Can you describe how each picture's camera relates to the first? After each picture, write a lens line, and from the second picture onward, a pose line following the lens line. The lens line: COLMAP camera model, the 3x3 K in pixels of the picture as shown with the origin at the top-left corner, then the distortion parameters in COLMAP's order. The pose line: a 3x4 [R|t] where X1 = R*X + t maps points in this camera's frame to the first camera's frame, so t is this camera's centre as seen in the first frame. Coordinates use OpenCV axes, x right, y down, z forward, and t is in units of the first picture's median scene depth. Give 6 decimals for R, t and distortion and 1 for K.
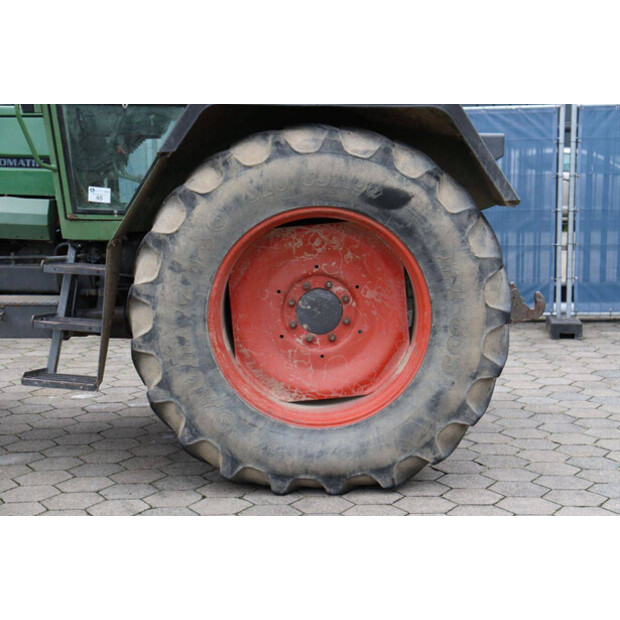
lens RADIAL K [[1170.1, 0, 318.4], [0, 1170.1, 307.6], [0, 0, 1]] dist [0.244372, 0.000000]
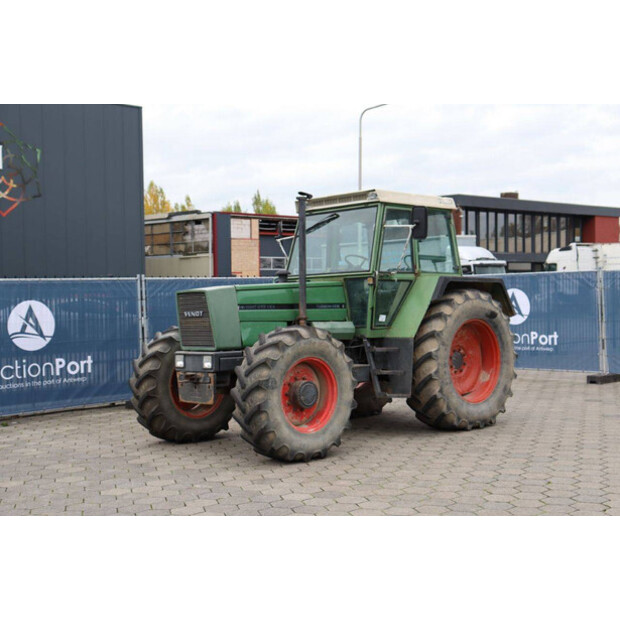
lens RADIAL K [[913.3, 0, 304.9], [0, 913.3, 310.9], [0, 0, 1]] dist [0.092409, 0.000000]
pose [[0.728194, -0.022680, 0.684996, -1.674504], [0.102825, 0.991755, -0.076474, 0.015662], [-0.677614, 0.126123, 0.724522, -0.244916]]
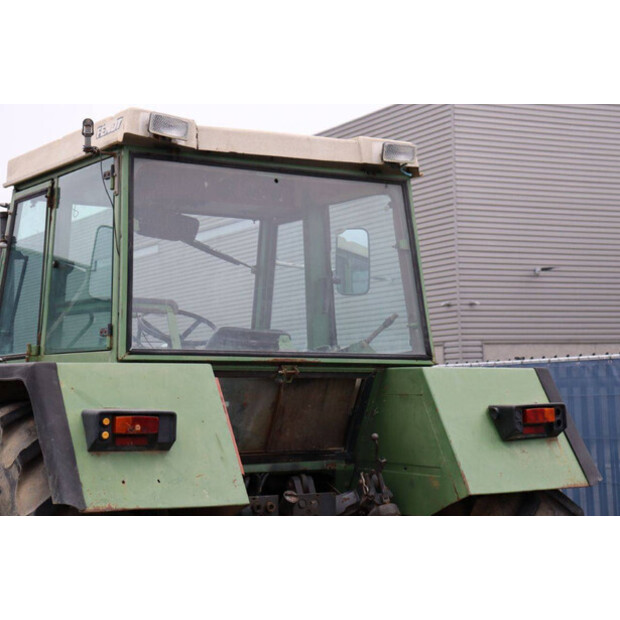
lens RADIAL K [[1301.7, 0, 315.1], [0, 1301.7, 312.2], [0, 0, 1]] dist [0.373260, 0.000000]
pose [[0.515848, -0.063983, -0.854287, 0.933587], [-0.092592, 0.987201, -0.129848, -0.113337], [0.851662, 0.146082, 0.503321, 0.692407]]
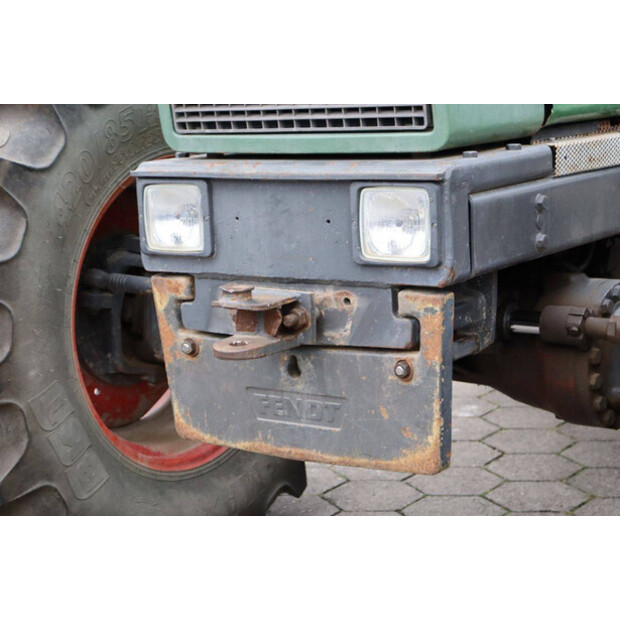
lens RADIAL K [[1448.6, 0, 315.9], [0, 1448.6, 305.4], [0, 0, 1]] dist [0.450134, 0.000000]
pose [[0.571318, -0.176730, 0.801475, -0.995693], [0.143746, 0.982993, 0.114289, -0.070923], [-0.808043, 0.049914, 0.587006, 0.916960]]
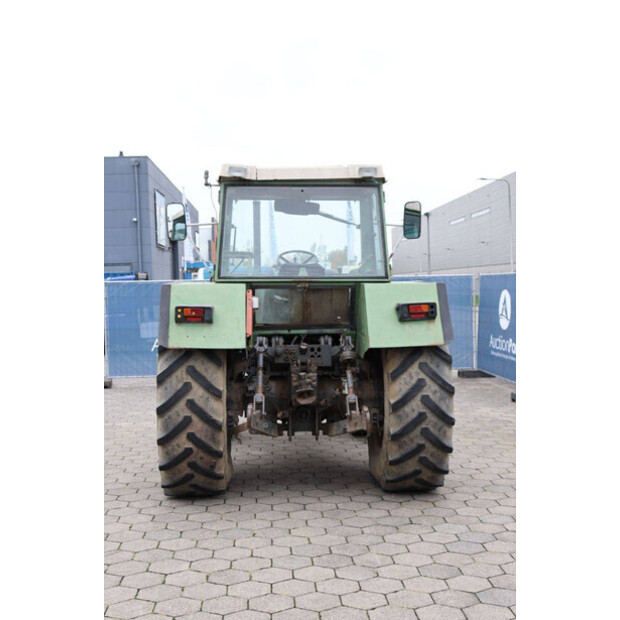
lens RADIAL K [[853.3, 0, 309.9], [0, 853.3, 313.4], [0, 0, 1]] dist [0.047942, 0.000000]
pose [[0.060639, 0.036605, -0.997488, 1.407266], [-0.111263, 0.993347, 0.029690, -0.194374], [0.991939, 0.109183, 0.064308, 1.115004]]
